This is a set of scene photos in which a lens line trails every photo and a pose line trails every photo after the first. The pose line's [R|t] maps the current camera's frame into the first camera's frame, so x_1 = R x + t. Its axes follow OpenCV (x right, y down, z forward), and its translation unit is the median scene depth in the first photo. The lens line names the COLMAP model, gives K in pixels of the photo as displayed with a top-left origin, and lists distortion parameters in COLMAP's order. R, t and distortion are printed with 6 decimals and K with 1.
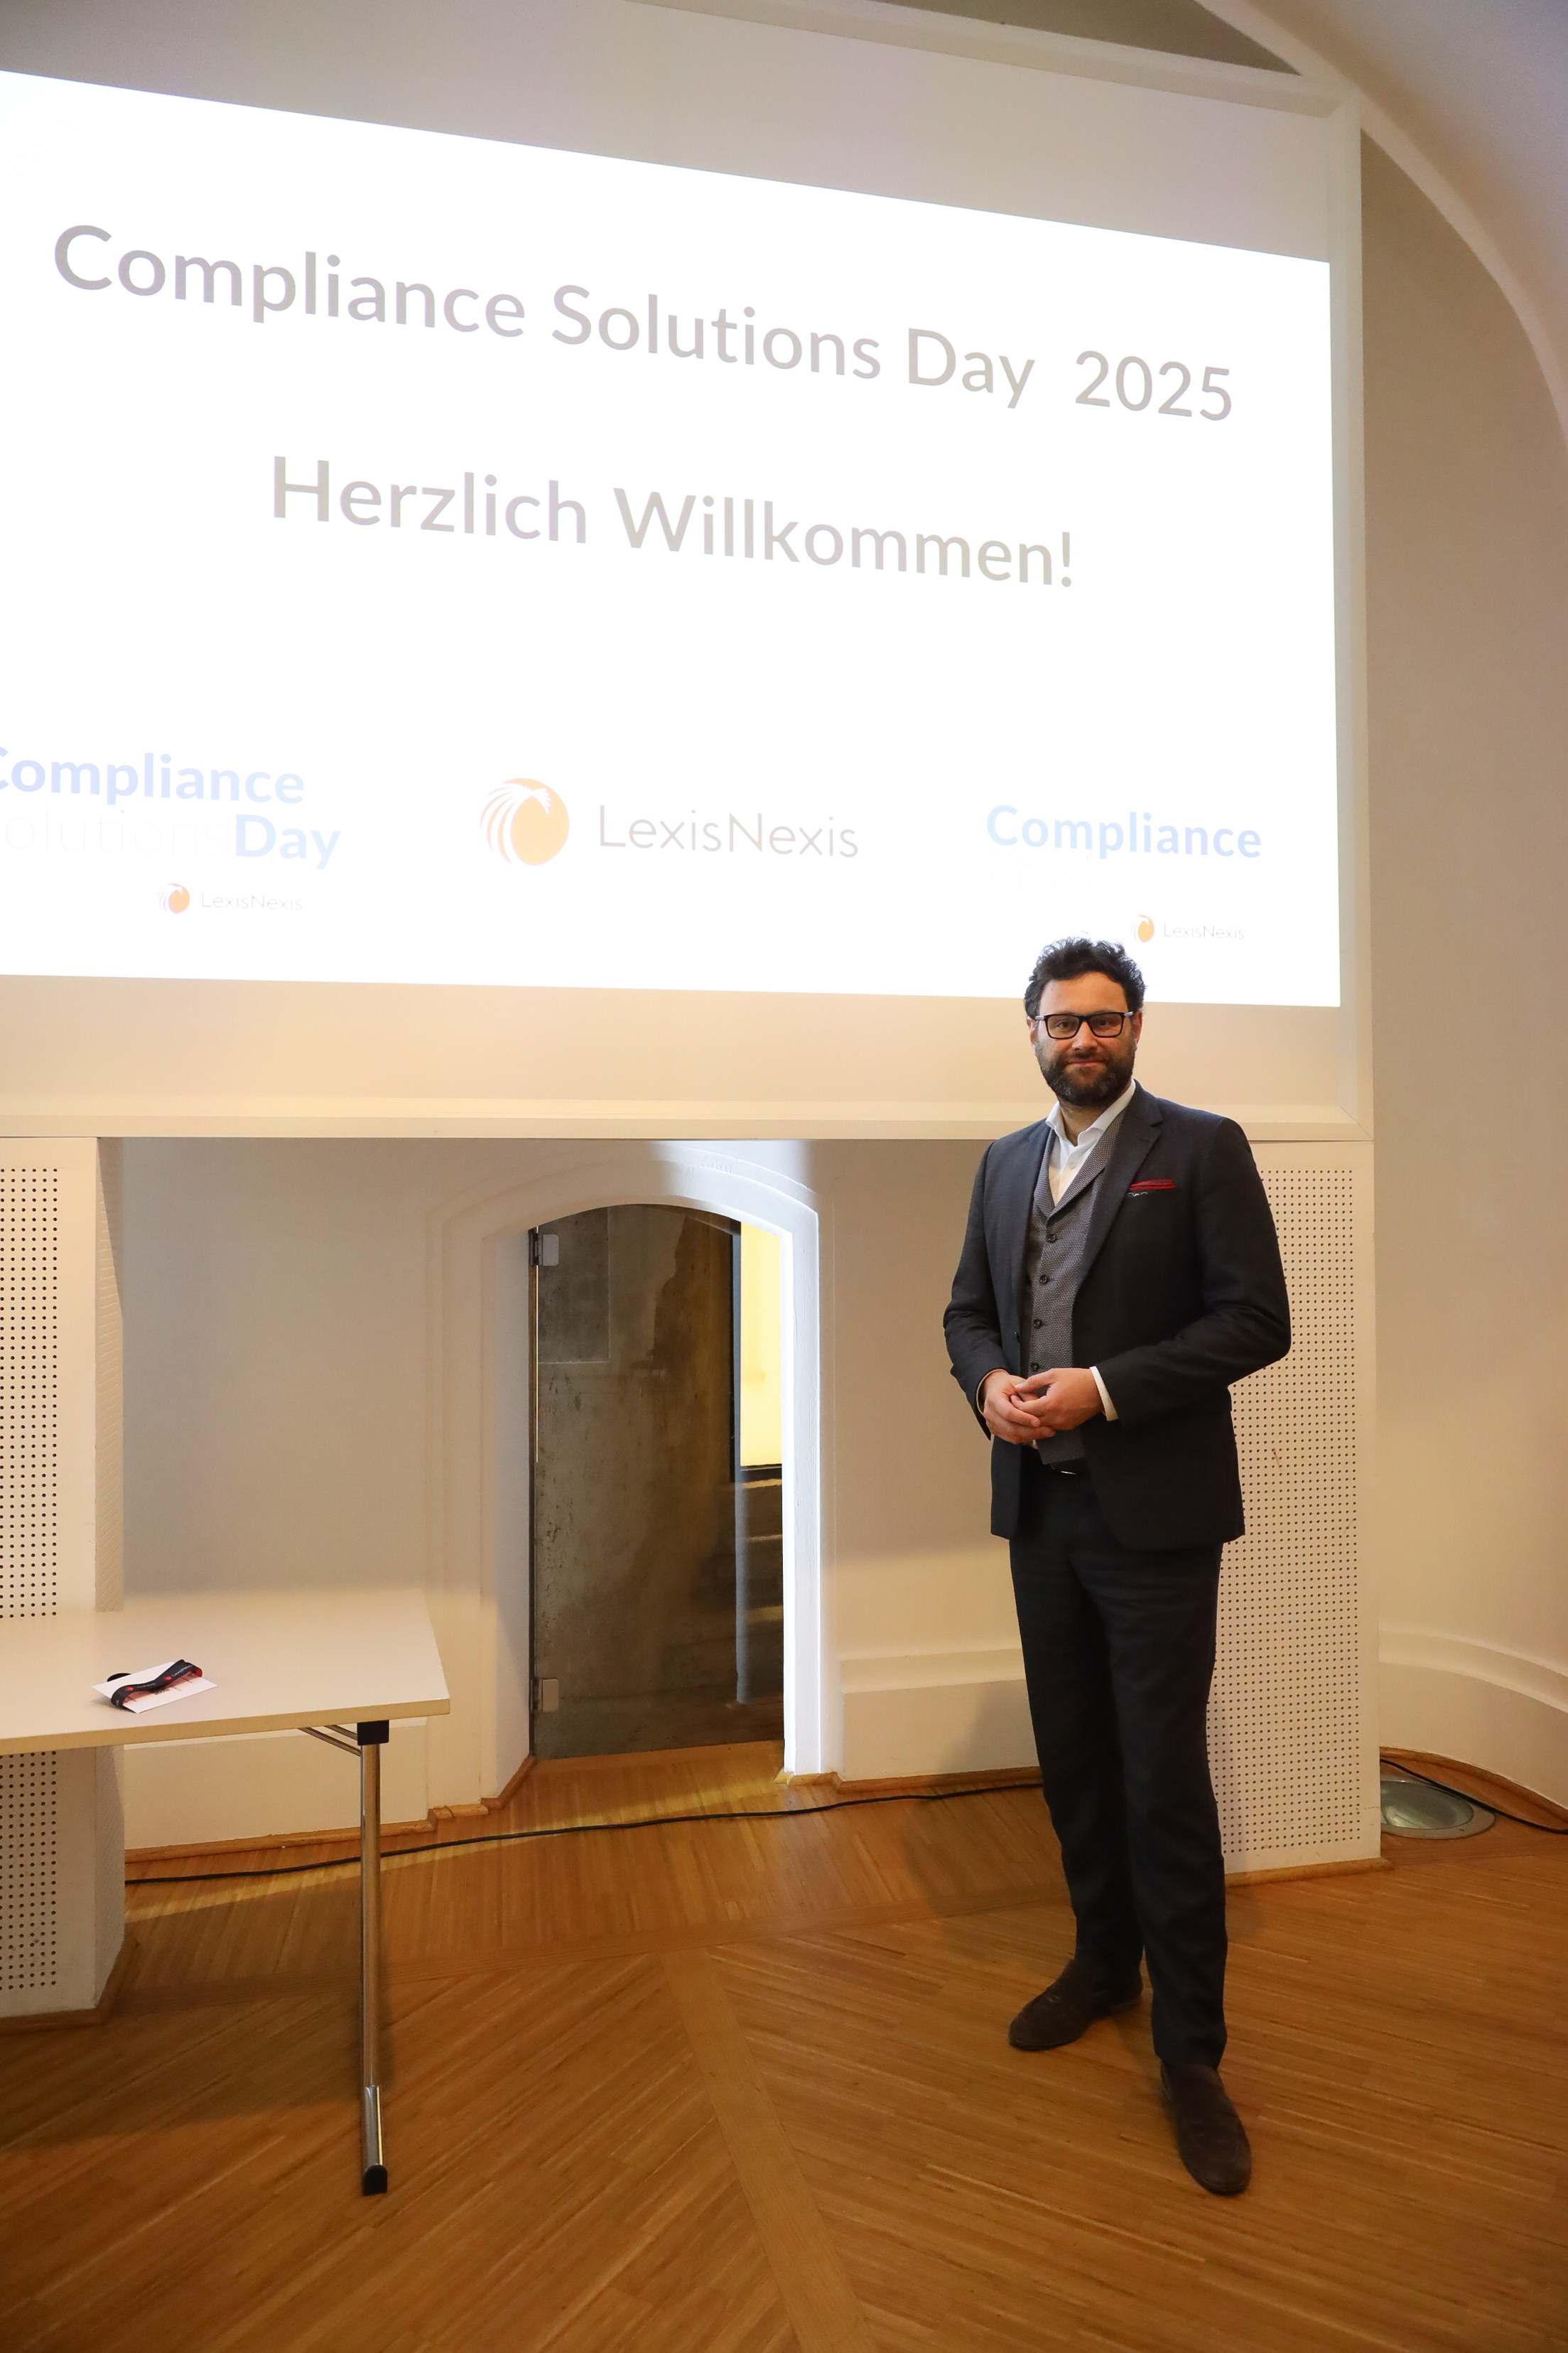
lens RADIAL K [[1687.7, 0, 787.7], [0, 1687.7, 1174.0], [0, 0, 1]] dist [-0.013048, 0.008645]
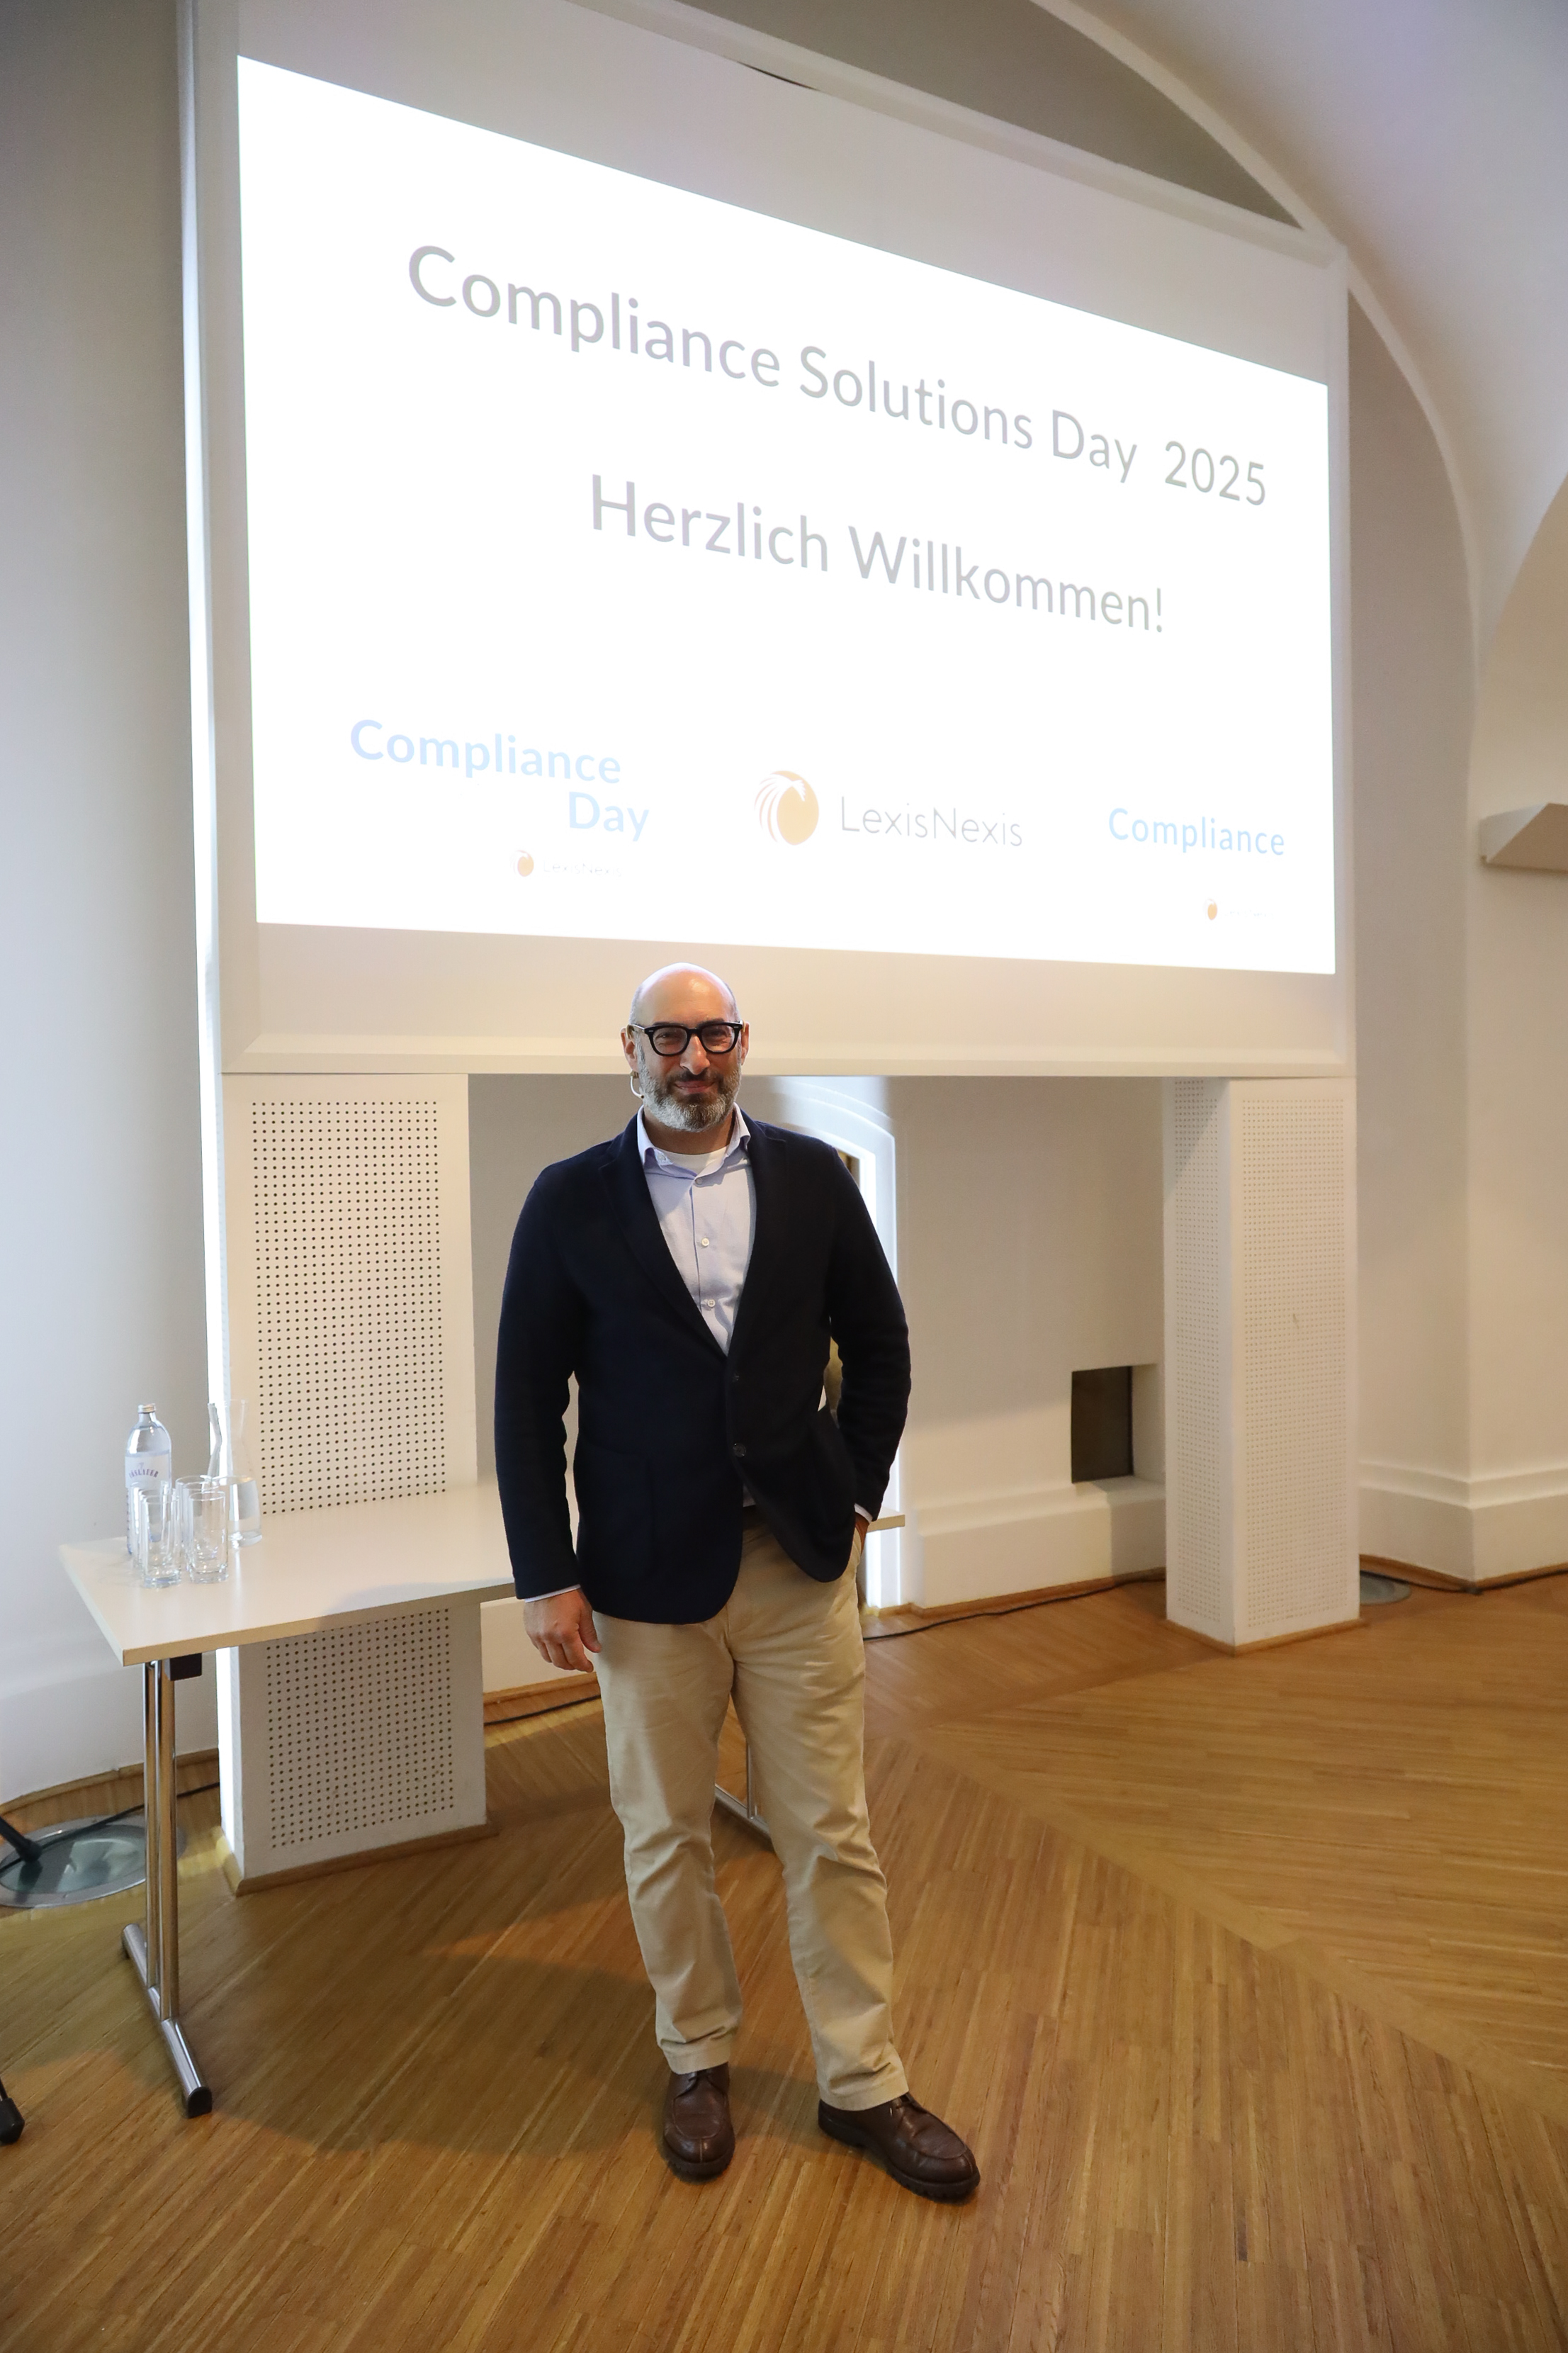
lens RADIAL K [[1687.7, 0, 778.6], [0, 1687.7, 1186.5], [0, 0, 1]] dist [-0.013048, 0.008645]
pose [[0.958791, -0.018244, 0.283527, -0.482922], [0.005454, 0.998934, 0.045833, 0.002484], [-0.284061, -0.042398, 0.957868, -0.137230]]
